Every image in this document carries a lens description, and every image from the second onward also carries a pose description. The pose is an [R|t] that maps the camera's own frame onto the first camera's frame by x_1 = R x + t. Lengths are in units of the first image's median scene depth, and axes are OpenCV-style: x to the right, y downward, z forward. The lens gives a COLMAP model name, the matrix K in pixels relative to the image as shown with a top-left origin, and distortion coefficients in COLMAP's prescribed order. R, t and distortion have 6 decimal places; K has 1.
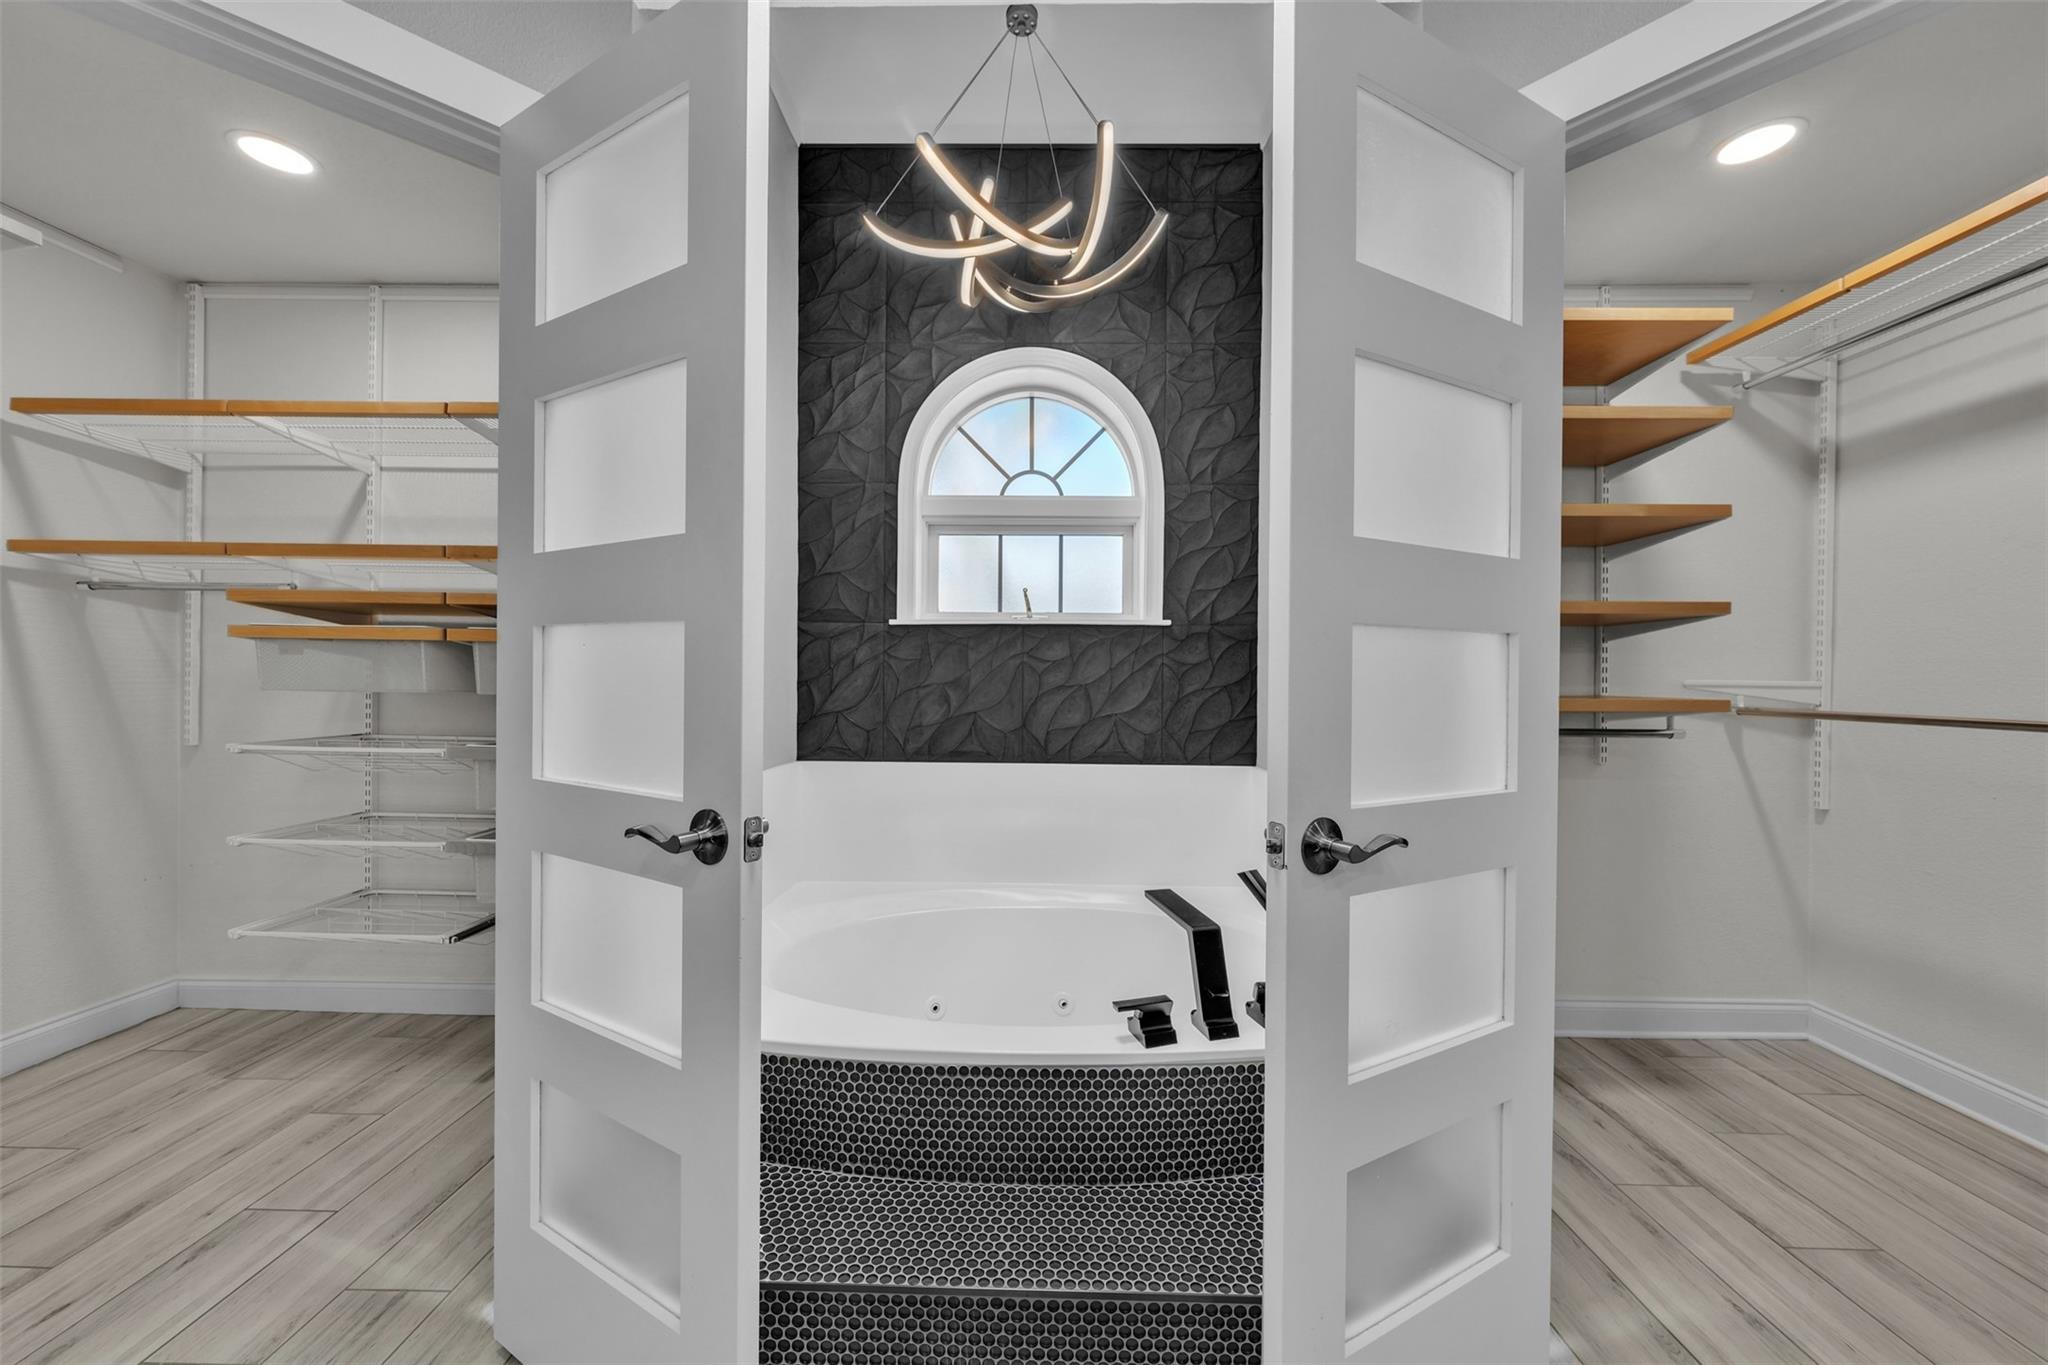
lens RADIAL K [[704.4, 0, 1024.0], [0, 704.4, 682.5], [0, 0, 1]] dist [-0.006916, -0.000035]
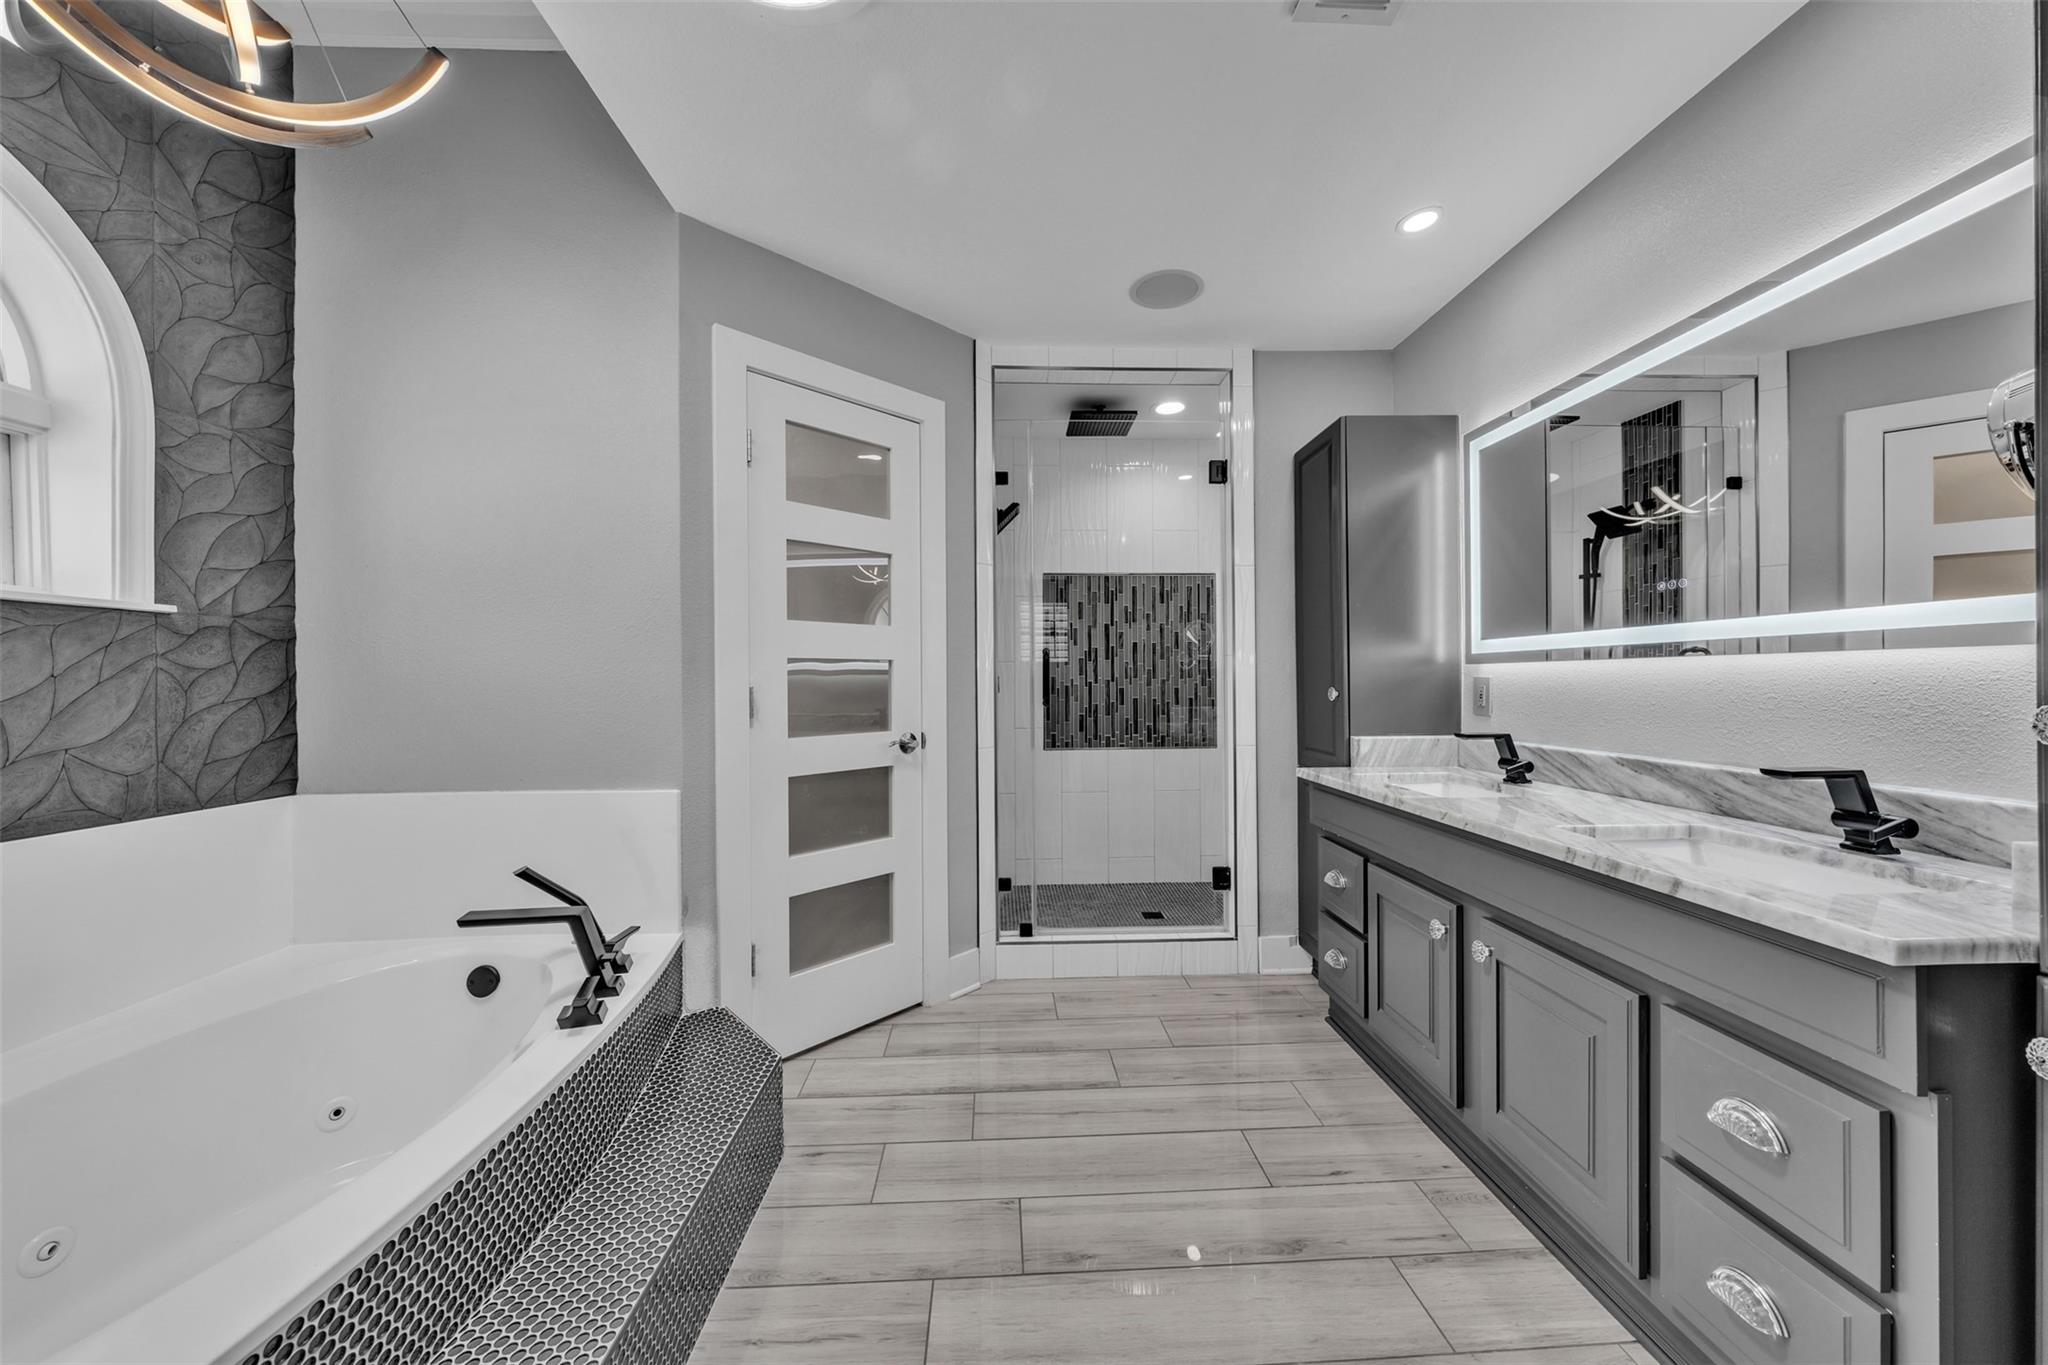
lens RADIAL K [[704.4, 0, 1024.0], [0, 704.4, 682.5], [0, 0, 1]] dist [-0.006916, -0.000035]
pose [[-0.063897, -0.009463, 0.997912, -0.531349], [0.014512, 0.999840, 0.010410, -0.007351], [-0.997851, 0.015147, -0.063749, 0.205952]]
